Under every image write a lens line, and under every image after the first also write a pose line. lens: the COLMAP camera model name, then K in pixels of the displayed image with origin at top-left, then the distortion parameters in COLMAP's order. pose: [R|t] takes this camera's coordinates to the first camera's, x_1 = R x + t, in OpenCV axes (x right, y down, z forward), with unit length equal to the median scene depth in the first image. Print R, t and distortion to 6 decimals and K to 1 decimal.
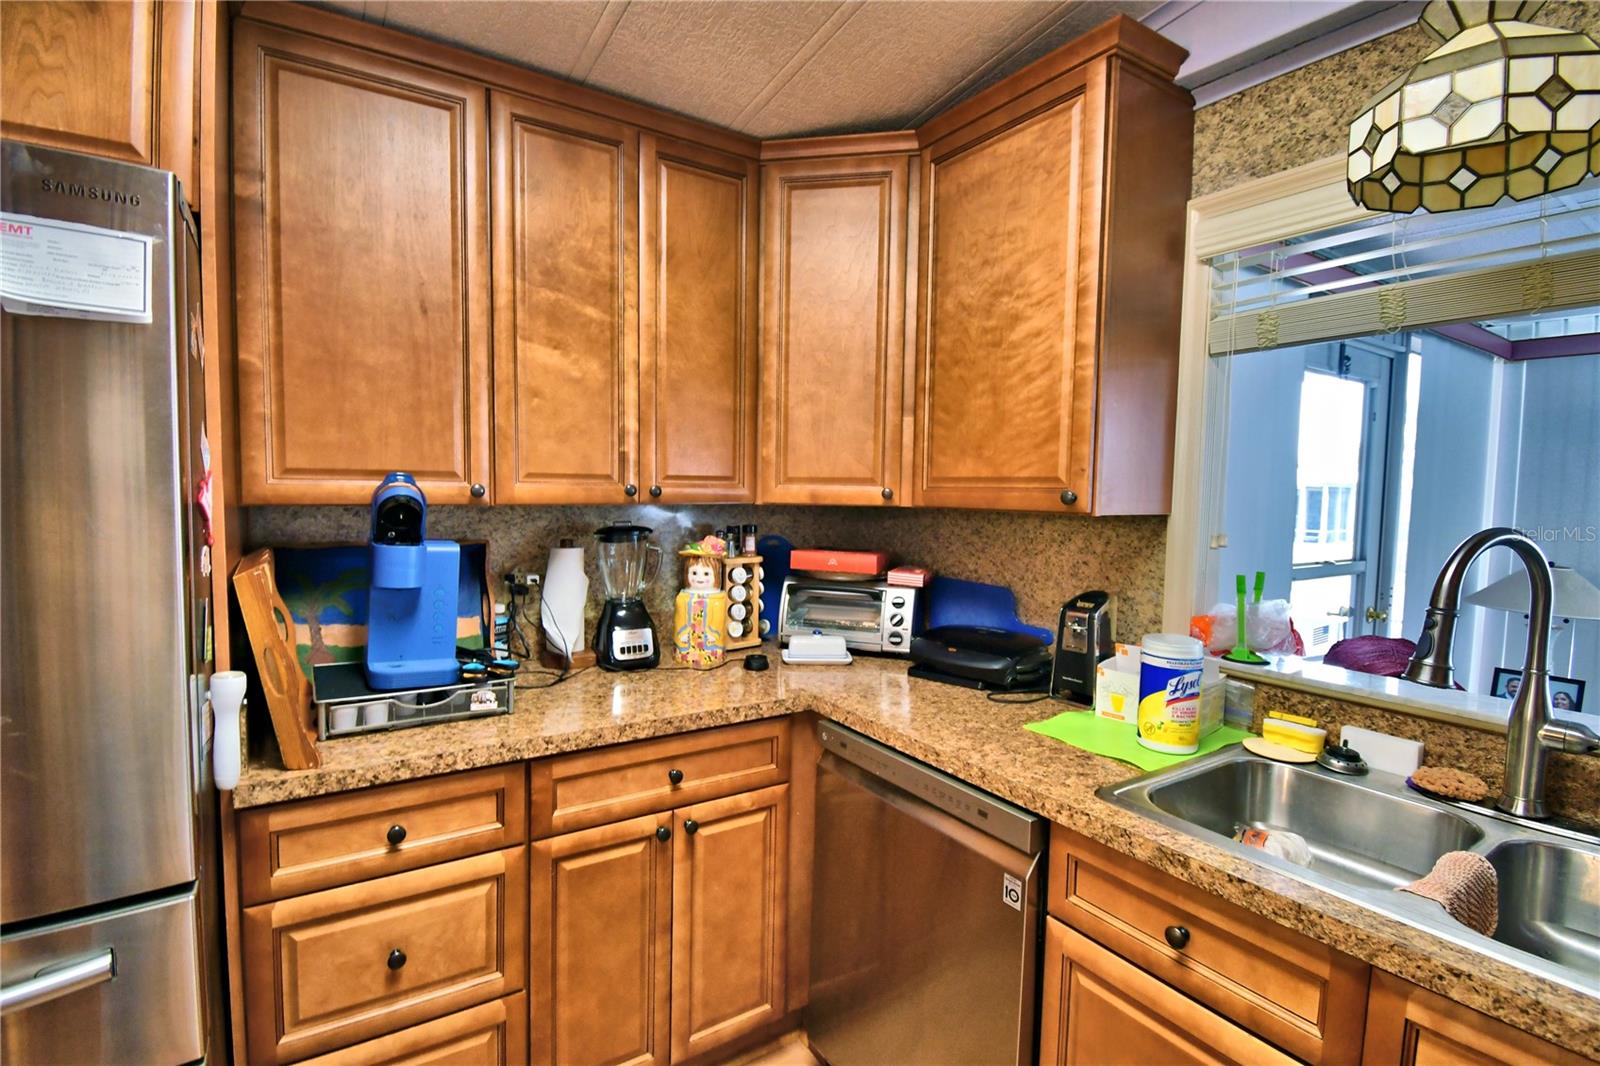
lens RADIAL K [[747.3, 0, 782.5], [0, 747.3, 531.8], [0, 0, 1]] dist [0.024652, -0.028647]
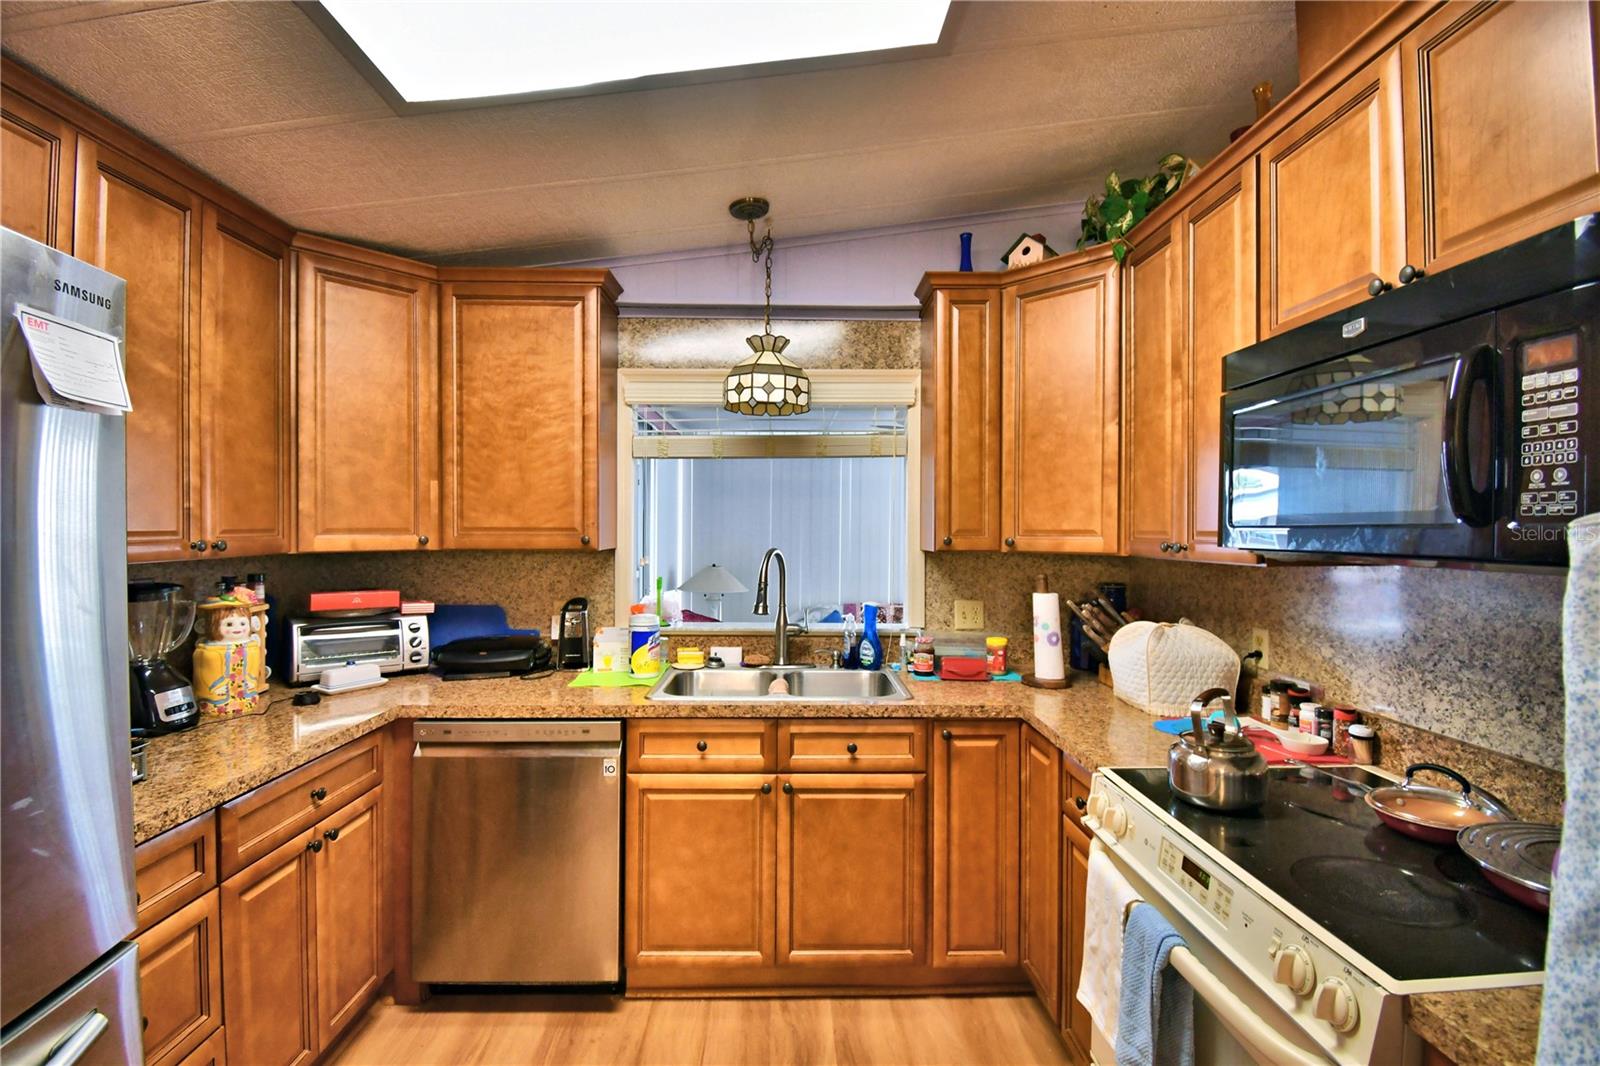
lens RADIAL K [[713.6, 0, 794.6], [0, 713.6, 532.1], [0, 0, 1]] dist [0.025304, -0.026993]
pose [[0.532375, -0.022717, 0.846204, -0.607163], [0.056056, 0.998392, -0.008464, -0.021215], [-0.844650, 0.051941, 0.532793, -0.197285]]
